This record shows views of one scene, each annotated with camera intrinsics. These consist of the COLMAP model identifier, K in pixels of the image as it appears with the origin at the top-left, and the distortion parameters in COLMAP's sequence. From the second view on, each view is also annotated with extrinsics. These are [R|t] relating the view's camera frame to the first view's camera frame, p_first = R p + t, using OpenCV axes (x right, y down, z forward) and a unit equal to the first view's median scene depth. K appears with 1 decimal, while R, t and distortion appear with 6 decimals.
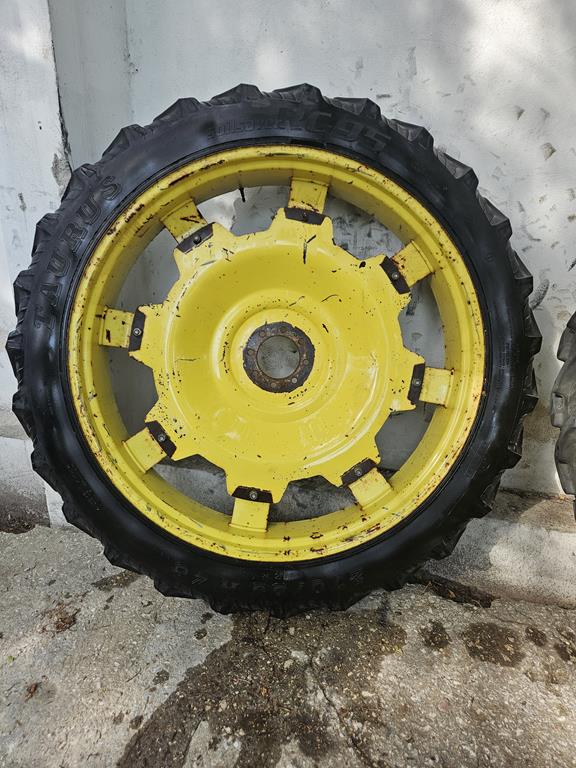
lens RADIAL K [[508.8, 0, 290.4], [0, 508.8, 399.8], [0, 0, 1]] dist [0.033278, -0.025748]
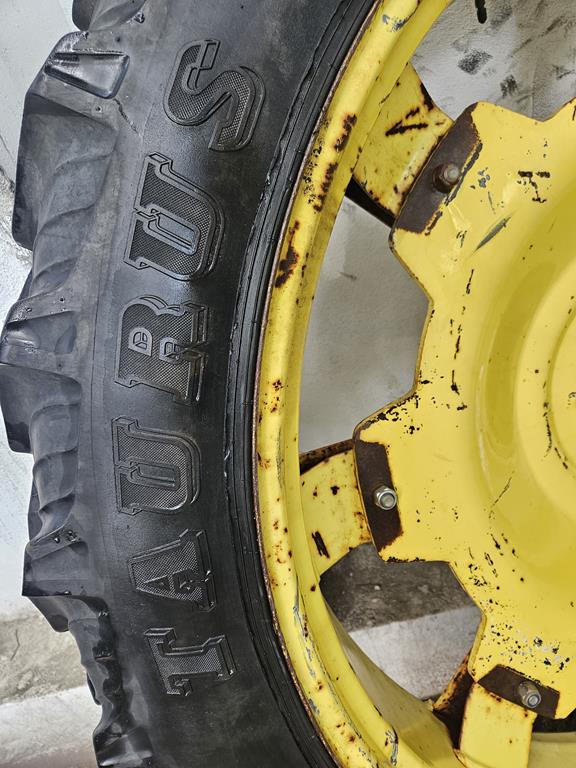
lens RADIAL K [[508.8, 0, 290.4], [0, 508.8, 399.8], [0, 0, 1]] dist [0.033278, -0.025748]
pose [[0.903414, -0.424150, 0.062769, -0.352782], [0.408988, 0.896403, 0.170856, -0.282151], [-0.128734, -0.128682, 0.983295, 0.668379]]
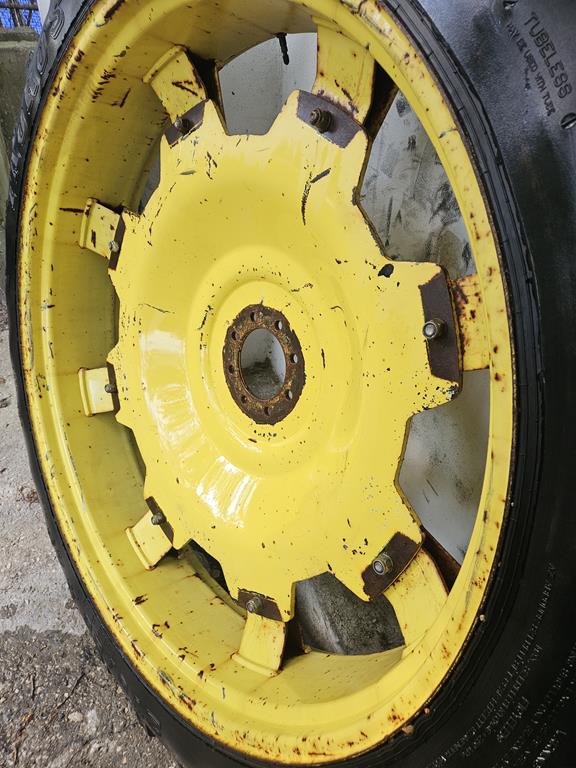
lens RADIAL K [[508.8, 0, 290.4], [0, 508.8, 399.8], [0, 0, 1]] dist [0.033278, -0.025748]
pose [[0.621829, 0.514668, -0.590293, 0.398674], [-0.334584, 0.856075, 0.393940, -0.316969], [0.708084, -0.047461, 0.704532, 0.655927]]
